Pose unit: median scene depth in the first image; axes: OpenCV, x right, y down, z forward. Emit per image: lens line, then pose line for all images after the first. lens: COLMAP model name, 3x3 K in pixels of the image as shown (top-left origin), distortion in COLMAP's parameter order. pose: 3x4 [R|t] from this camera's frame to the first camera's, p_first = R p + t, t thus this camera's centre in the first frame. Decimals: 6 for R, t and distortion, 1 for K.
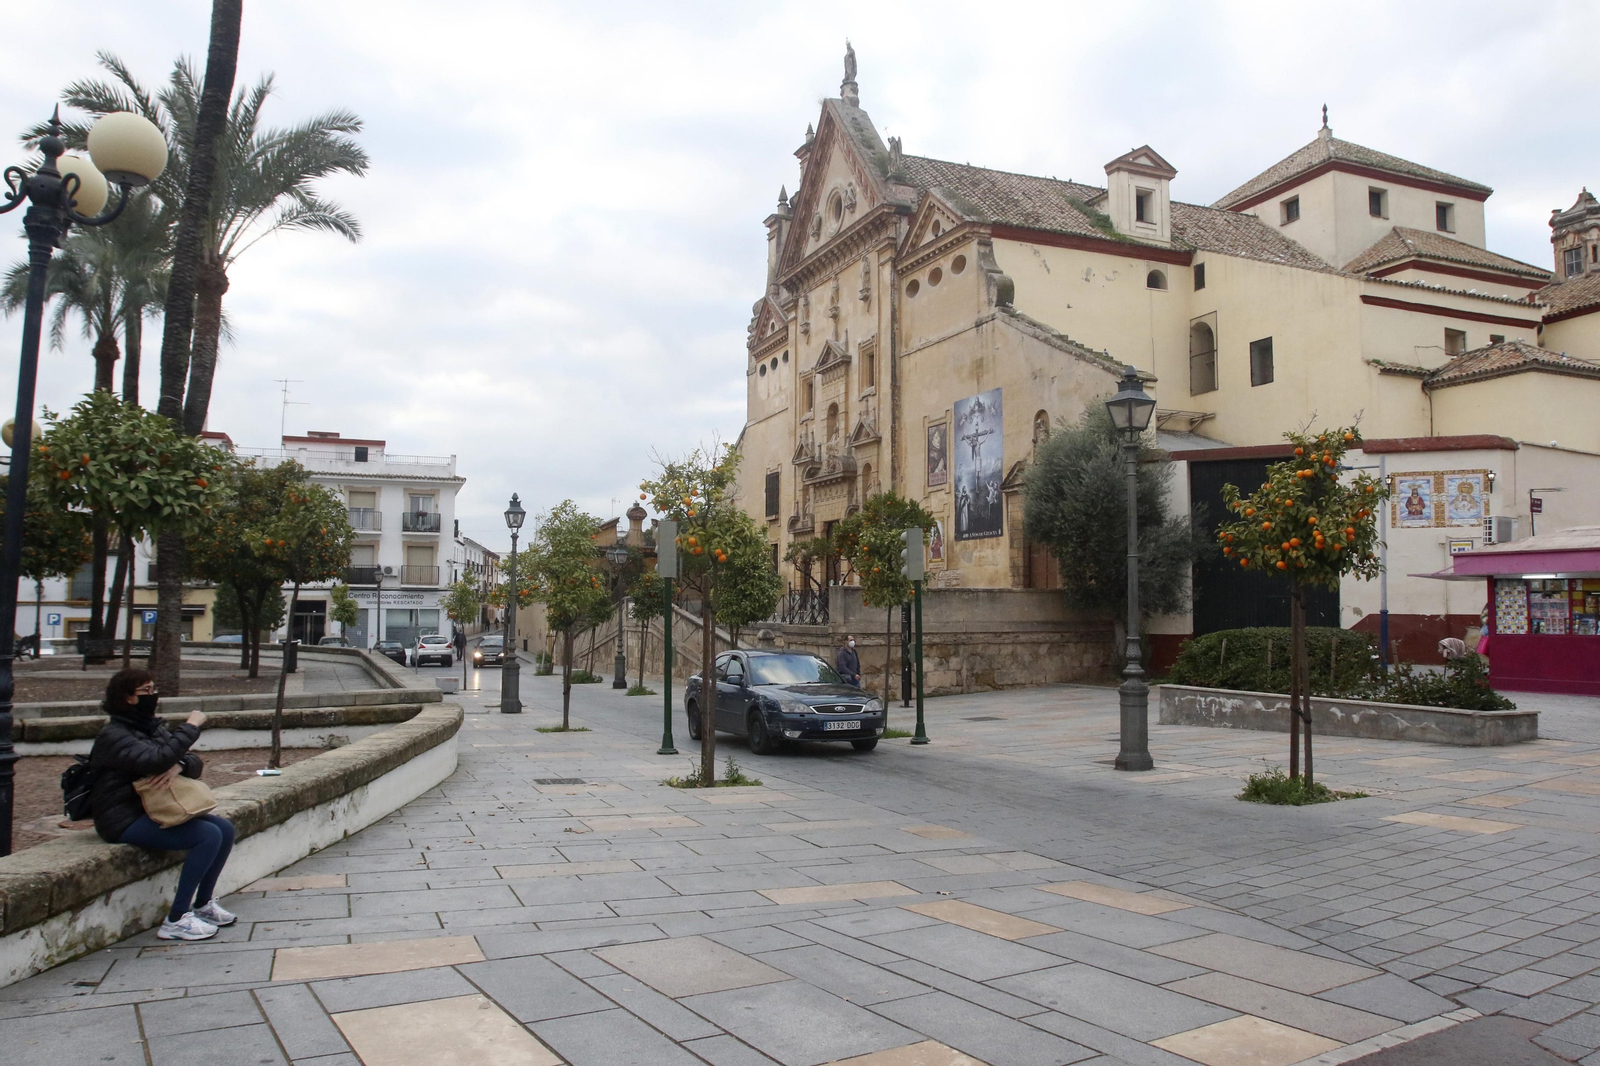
lens RADIAL K [[1167.4, 0, 797.7], [0, 1167.4, 539.7], [0, 0, 1]] dist [-0.056998, -0.001588]
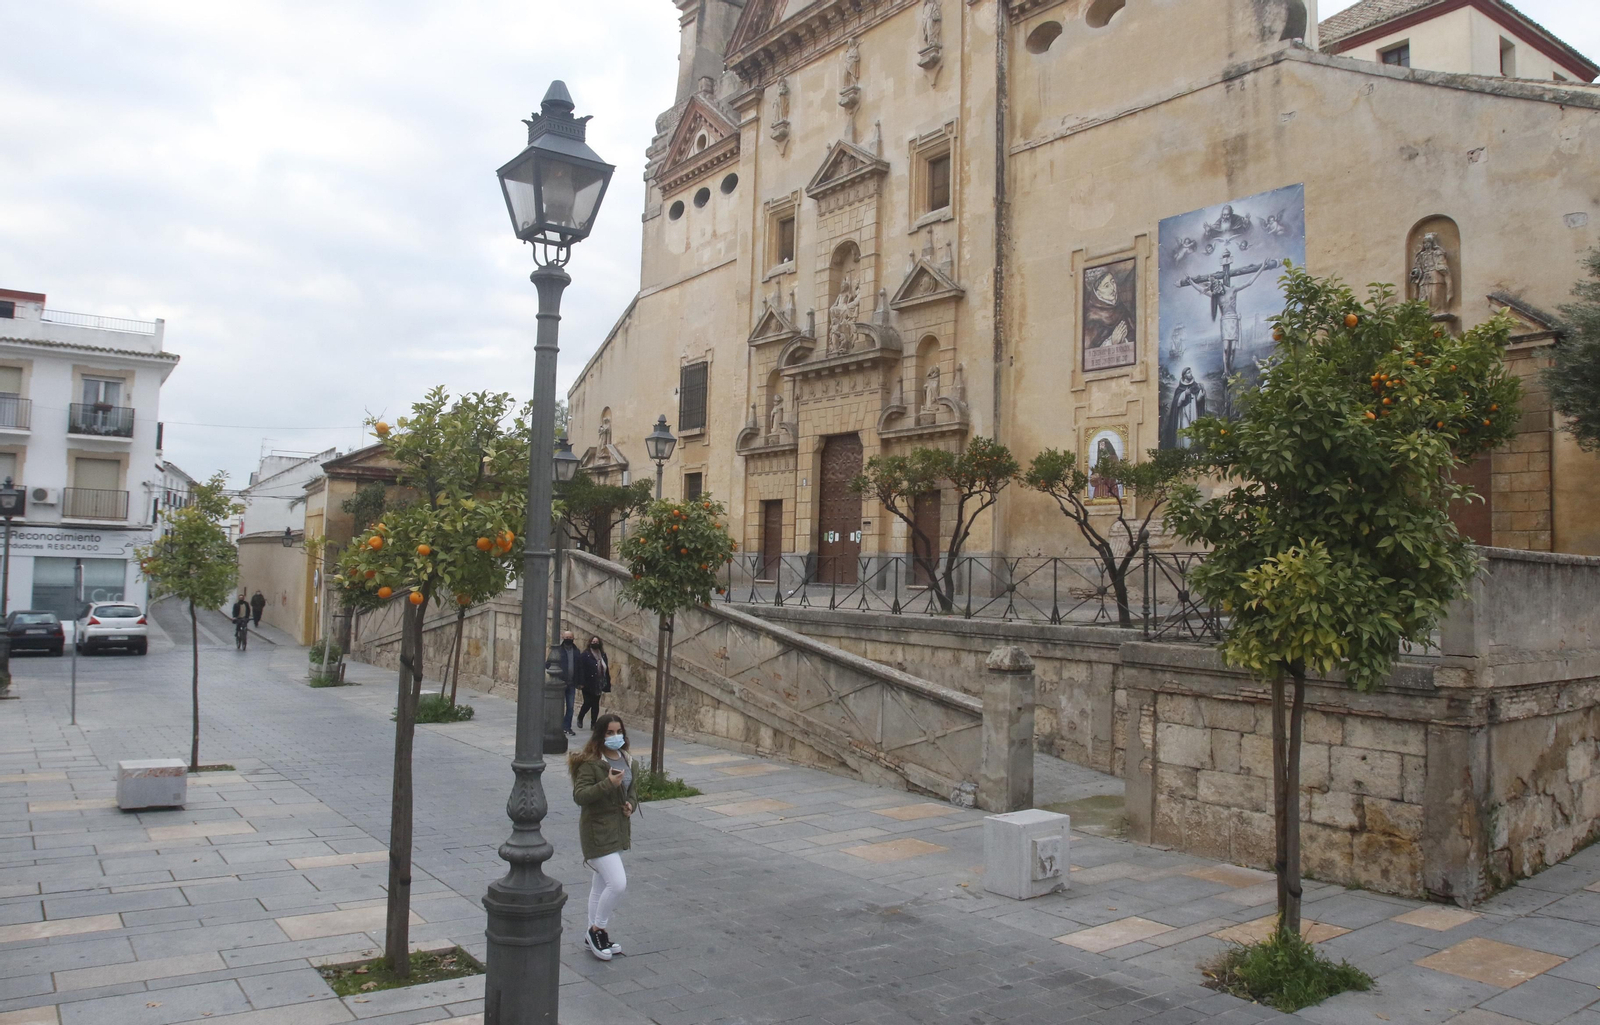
lens RADIAL K [[1161.5, 0, 807.4], [0, 1161.5, 501.7], [0, 0, 1]] dist [-0.068990, 0.019627]
pose [[0.970576, 0.034569, 0.238300, -0.131687], [-0.036201, 0.999341, 0.002474, 0.018532], [-0.238058, -0.011028, 0.971188, 0.420477]]
